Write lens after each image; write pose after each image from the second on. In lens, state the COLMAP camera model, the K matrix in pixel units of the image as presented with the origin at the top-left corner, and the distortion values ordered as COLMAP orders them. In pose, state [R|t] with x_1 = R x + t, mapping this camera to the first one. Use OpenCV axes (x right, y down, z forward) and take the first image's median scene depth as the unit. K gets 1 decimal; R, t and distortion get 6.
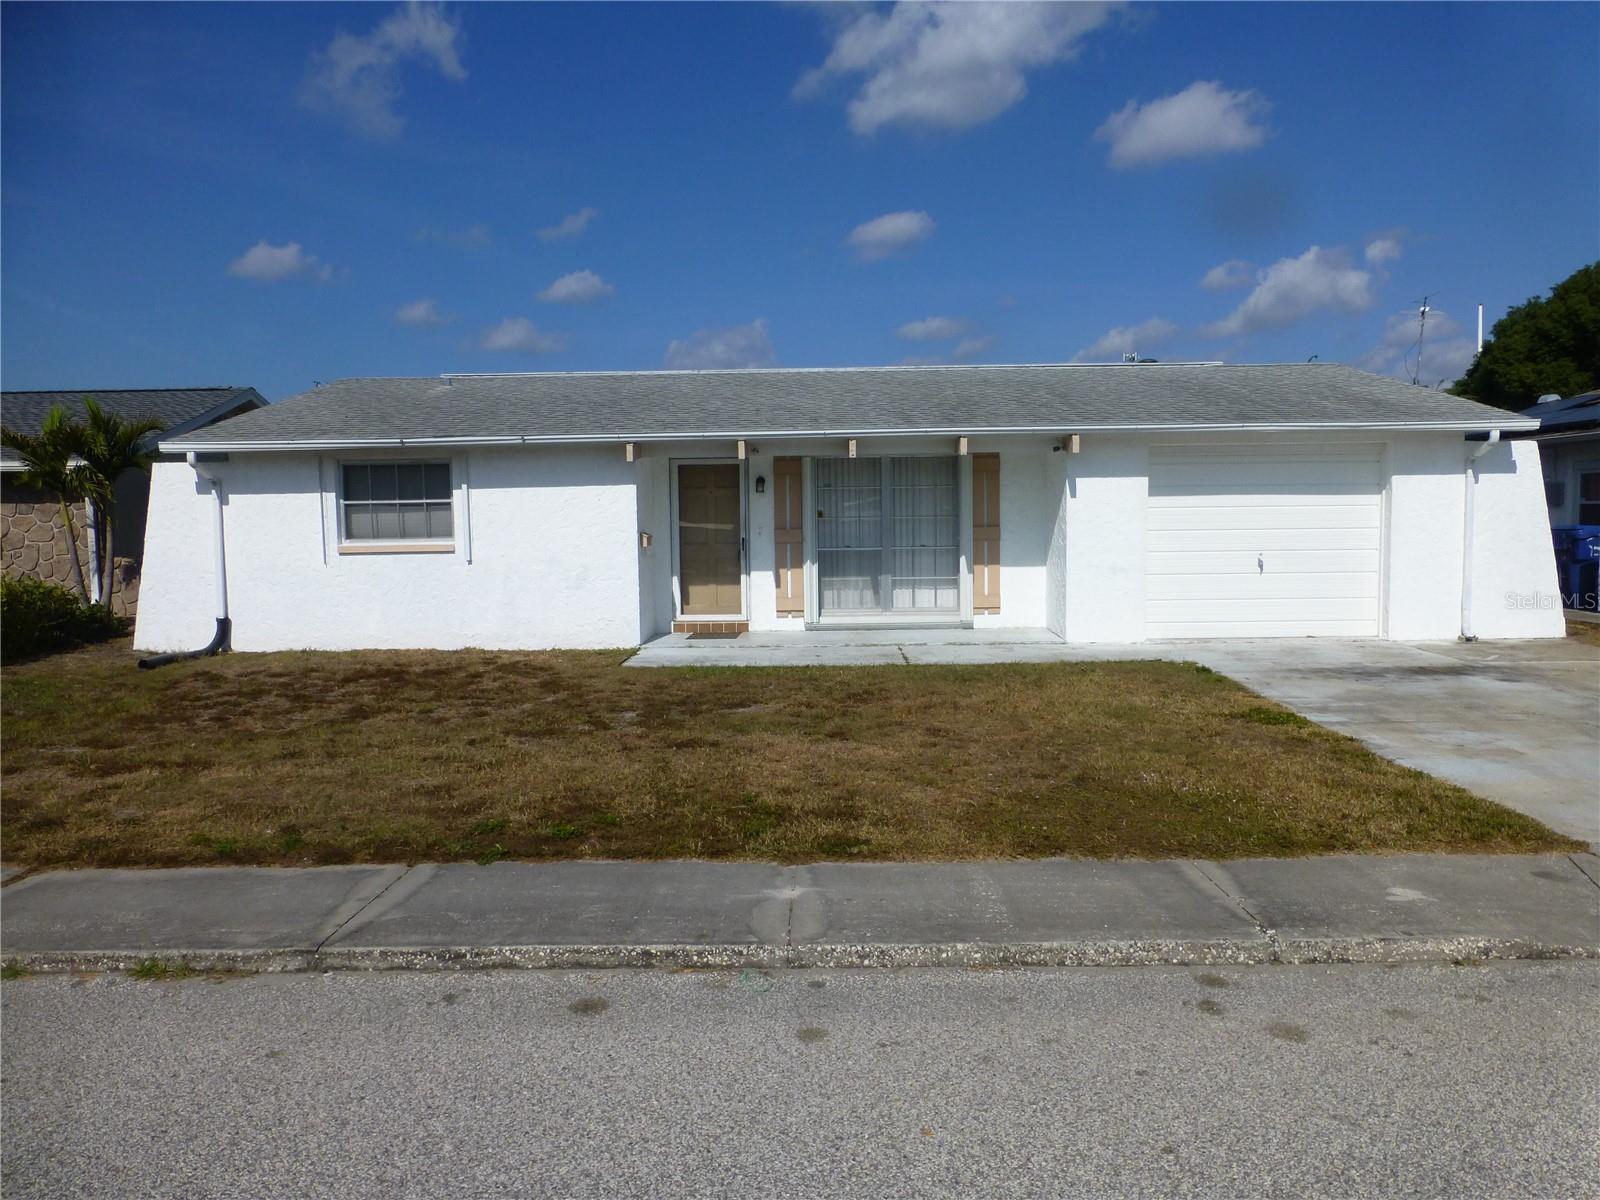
lens RADIAL K [[1162.3, 0, 814.4], [0, 1162.3, 599.5], [0, 0, 1]] dist [-0.028141, 0.010878]
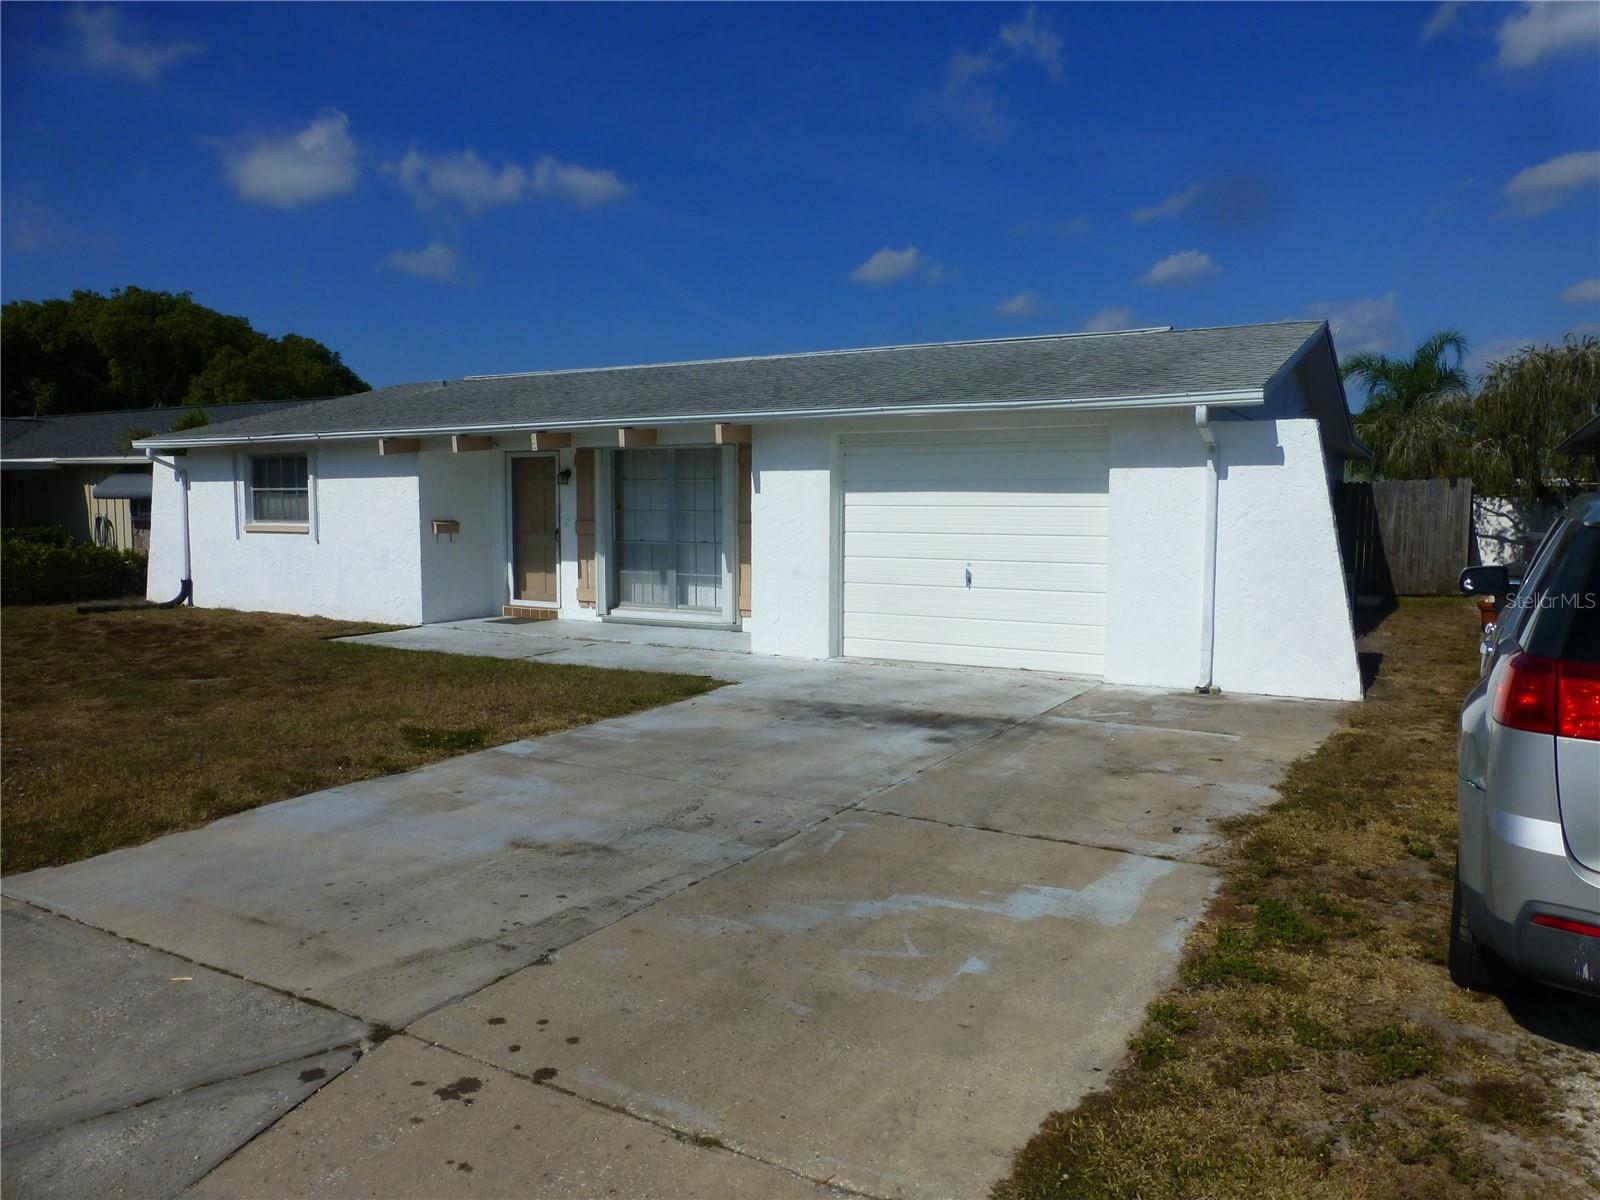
lens RADIAL K [[1154.7, 0, 800.0], [0, 1154.7, 600.0], [0, 0, 1]] dist [0.006014, 0.003067]
pose [[0.868568, 0.057971, -0.492167, 0.689561], [-0.052505, 0.998309, 0.024927, -0.028415], [0.492780, 0.004191, 0.870144, 0.231170]]
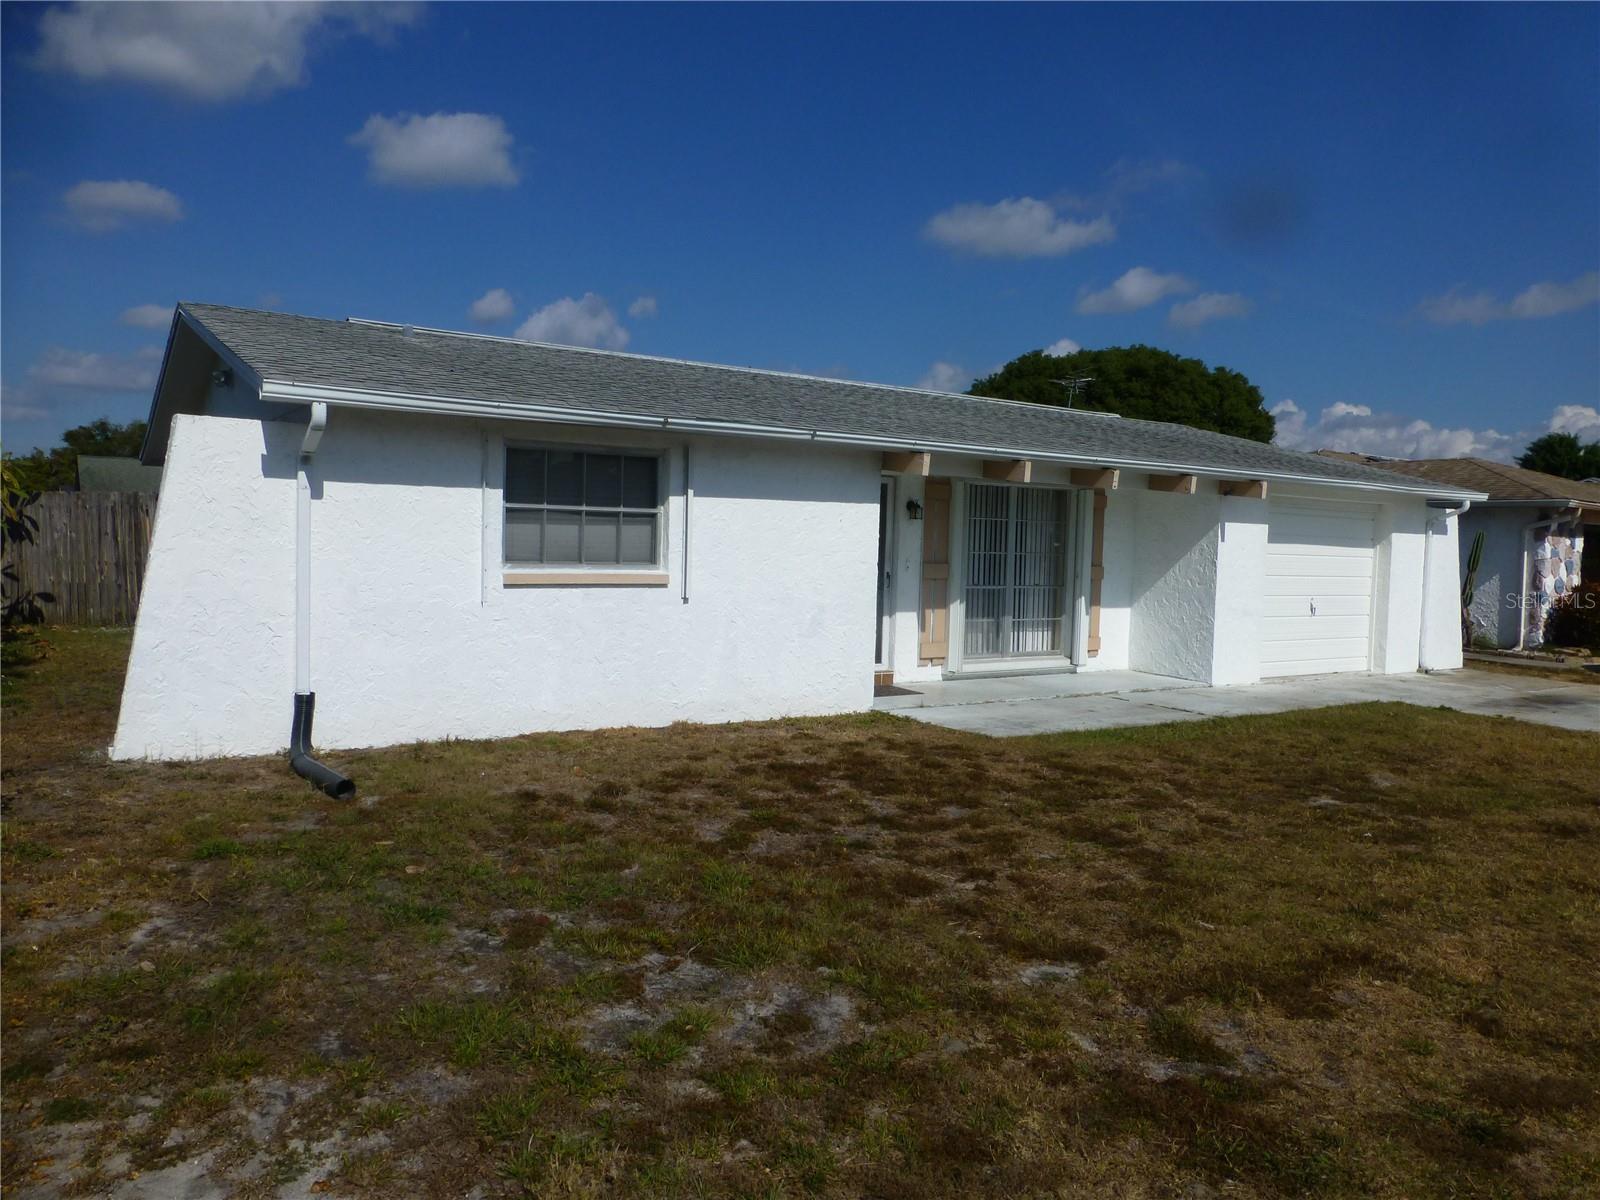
lens RADIAL K [[1162.3, 0, 814.4], [0, 1162.3, 599.5], [0, 0, 1]] dist [-0.028141, 0.010878]
pose [[0.816037, 0.008592, 0.577936, -0.637326], [0.001472, 0.999855, -0.016944, -0.020616], [-0.577998, 0.014678, 0.815906, 0.379670]]
